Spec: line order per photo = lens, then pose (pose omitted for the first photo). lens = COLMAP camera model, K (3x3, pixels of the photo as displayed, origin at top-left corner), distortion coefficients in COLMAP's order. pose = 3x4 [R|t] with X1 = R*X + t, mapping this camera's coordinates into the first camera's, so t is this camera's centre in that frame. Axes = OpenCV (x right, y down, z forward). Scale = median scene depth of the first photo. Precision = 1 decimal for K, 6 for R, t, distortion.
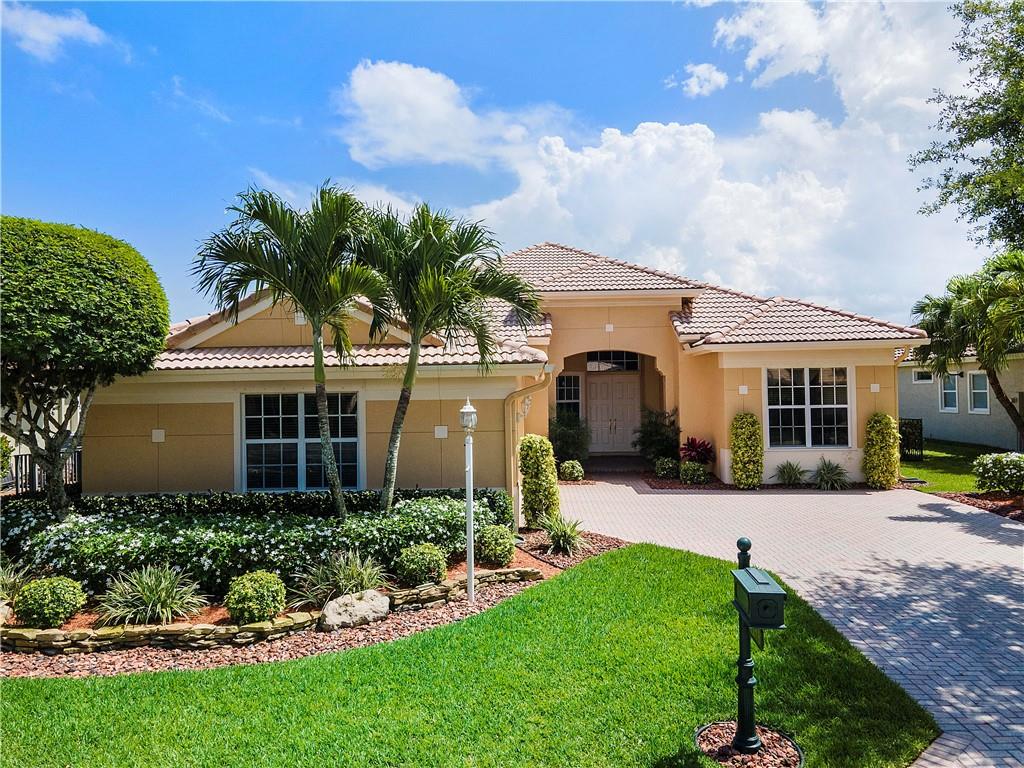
lens RADIAL K [[735.5, 0, 513.2], [0, 735.5, 382.8], [0, 0, 1]] dist [0.046169, 0.003493]
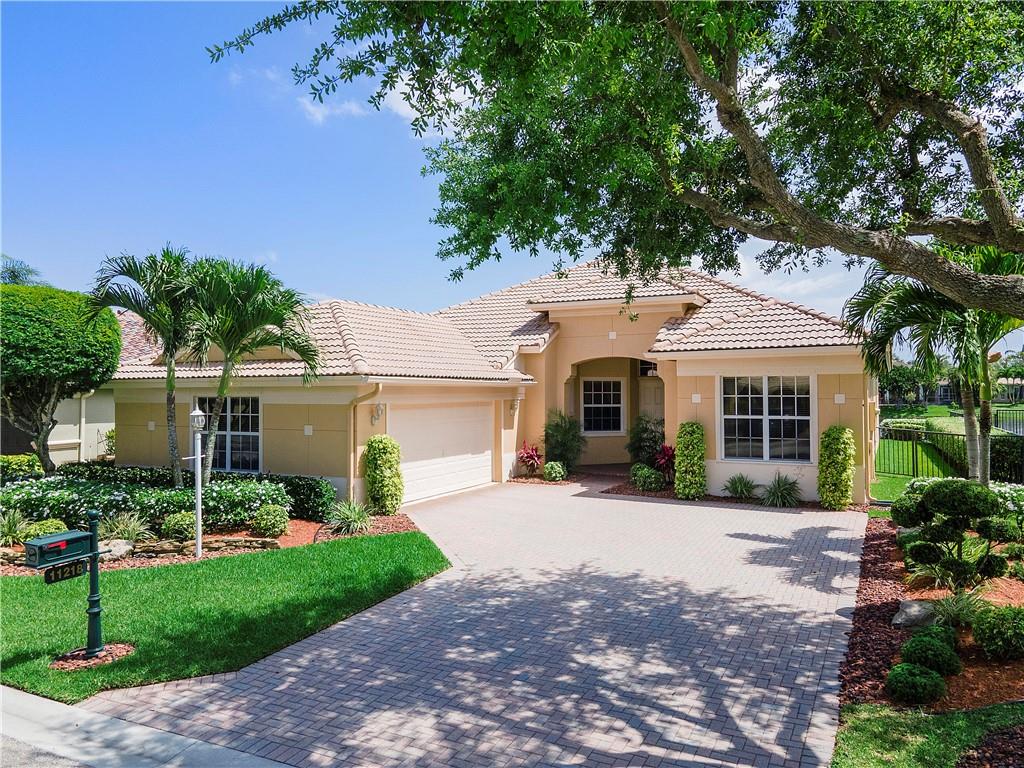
lens RADIAL K [[735.5, 0, 513.2], [0, 735.5, 382.8], [0, 0, 1]] dist [0.046169, 0.003493]
pose [[0.908770, 0.008189, -0.417217, 0.841268], [-0.006806, 0.999965, 0.004803, -0.023870], [0.417242, -0.001526, 0.908794, 0.015918]]
